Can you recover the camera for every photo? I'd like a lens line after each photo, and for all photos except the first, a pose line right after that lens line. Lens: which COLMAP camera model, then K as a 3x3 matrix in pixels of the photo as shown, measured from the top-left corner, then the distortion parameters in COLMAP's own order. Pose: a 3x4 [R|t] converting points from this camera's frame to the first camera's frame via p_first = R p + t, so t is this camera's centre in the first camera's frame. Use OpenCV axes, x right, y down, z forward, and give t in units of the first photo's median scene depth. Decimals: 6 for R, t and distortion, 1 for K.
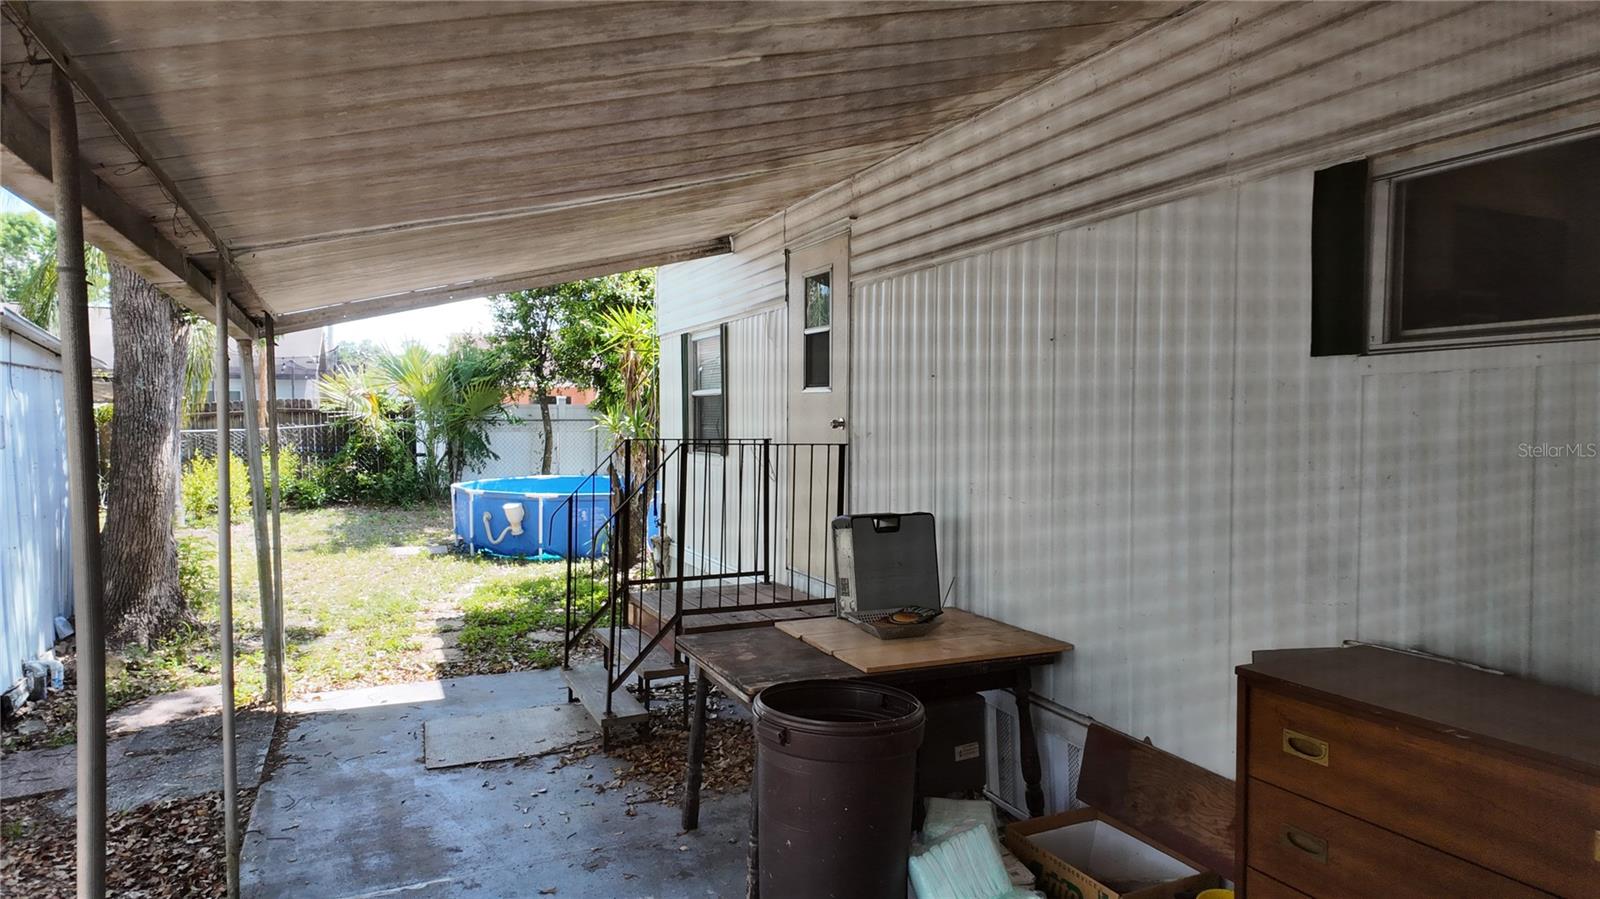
lens RADIAL K [[919.1, 0, 797.9], [0, 919.1, 456.3], [0, 0, 1]] dist [0.036222, -0.037182]
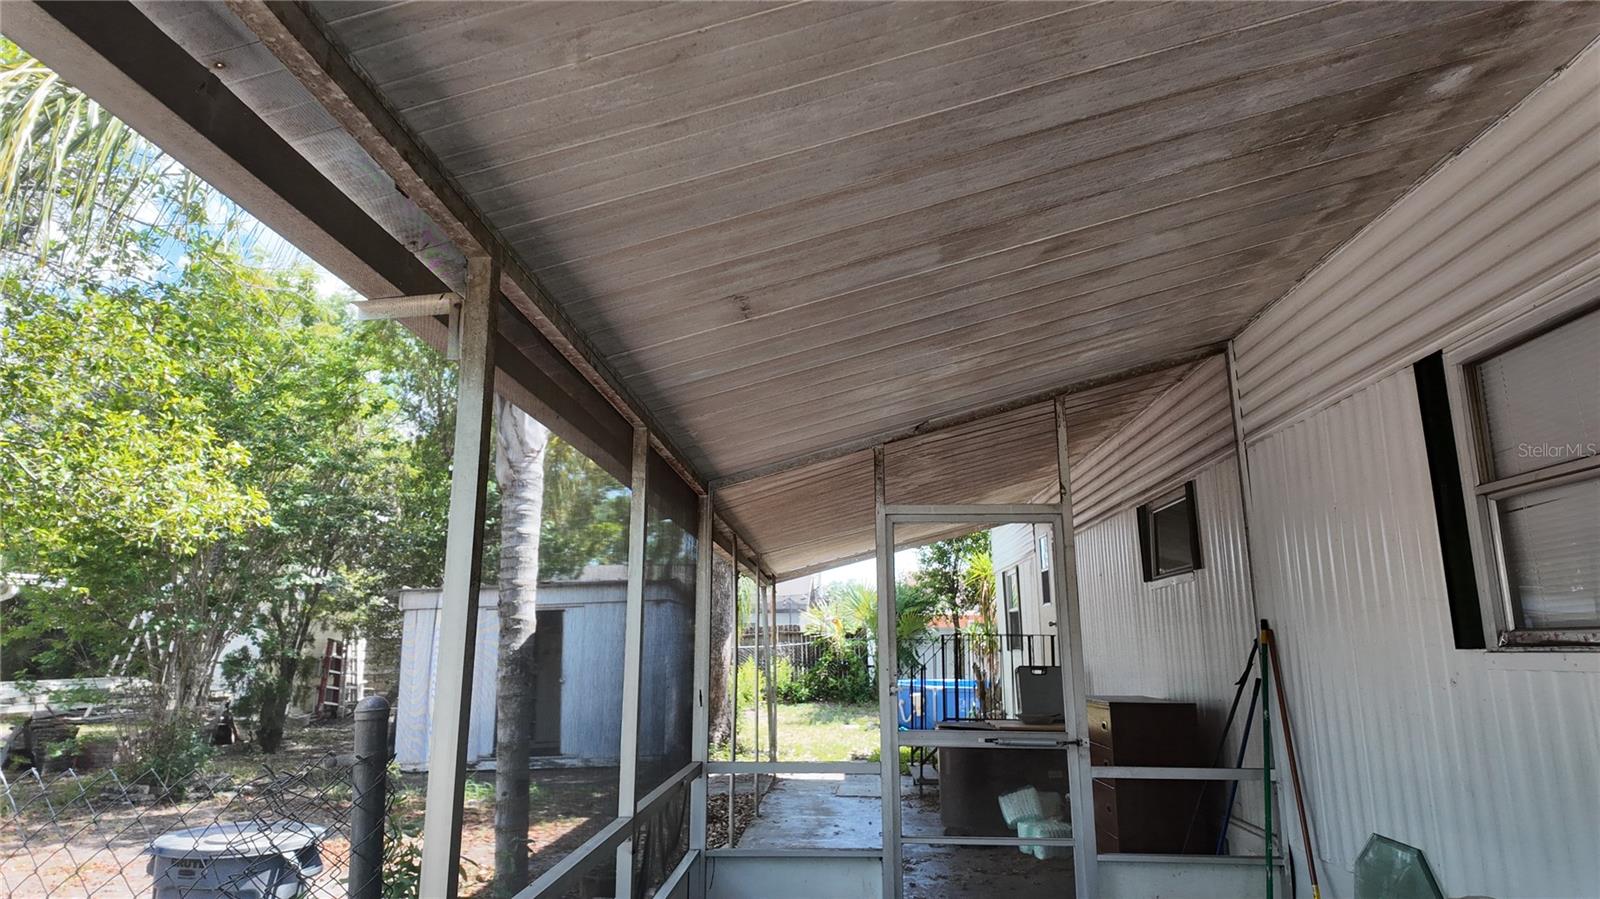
lens RADIAL K [[888.6, 0, 800.0], [0, 888.6, 449.5], [0, 0, 1]] dist [0.034405, 0.000110]
pose [[0.881679, -0.106776, -0.459609, 0.444204], [-0.015405, 0.967026, -0.254210, 0.084503], [0.471598, 0.231212, 0.850962, -0.766850]]
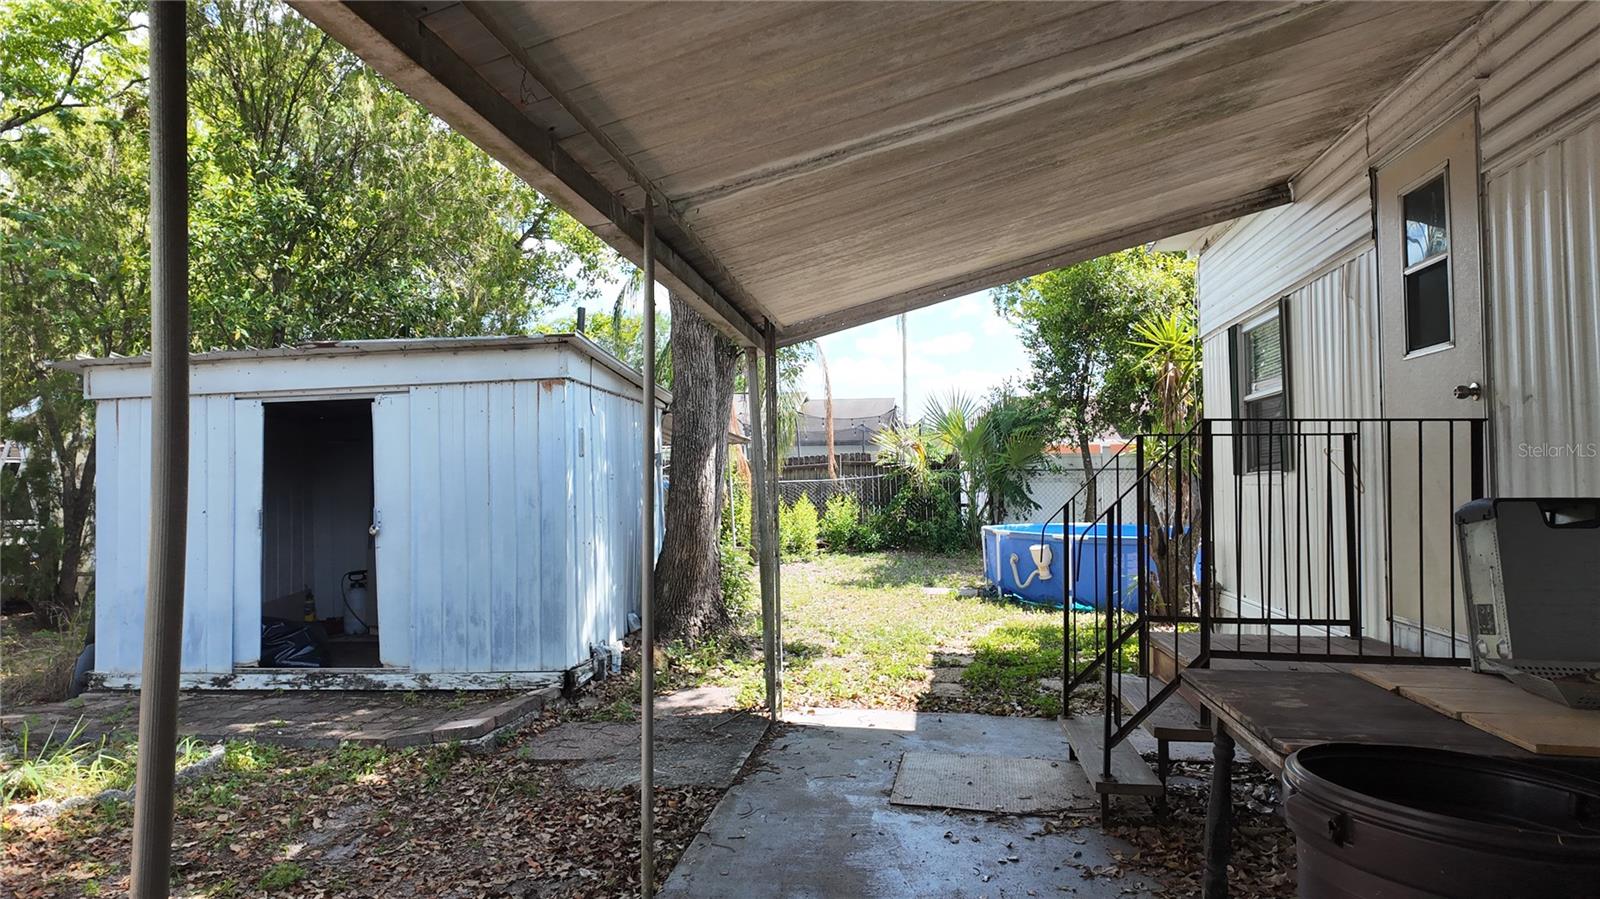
lens RADIAL K [[919.1, 0, 797.9], [0, 919.1, 456.3], [0, 0, 1]] dist [0.036222, -0.037182]
pose [[0.831503, -0.024237, -0.554991, 0.011931], [-0.017428, 0.997418, -0.069669, 0.064760], [0.555246, 0.067603, 0.828934, 0.183822]]
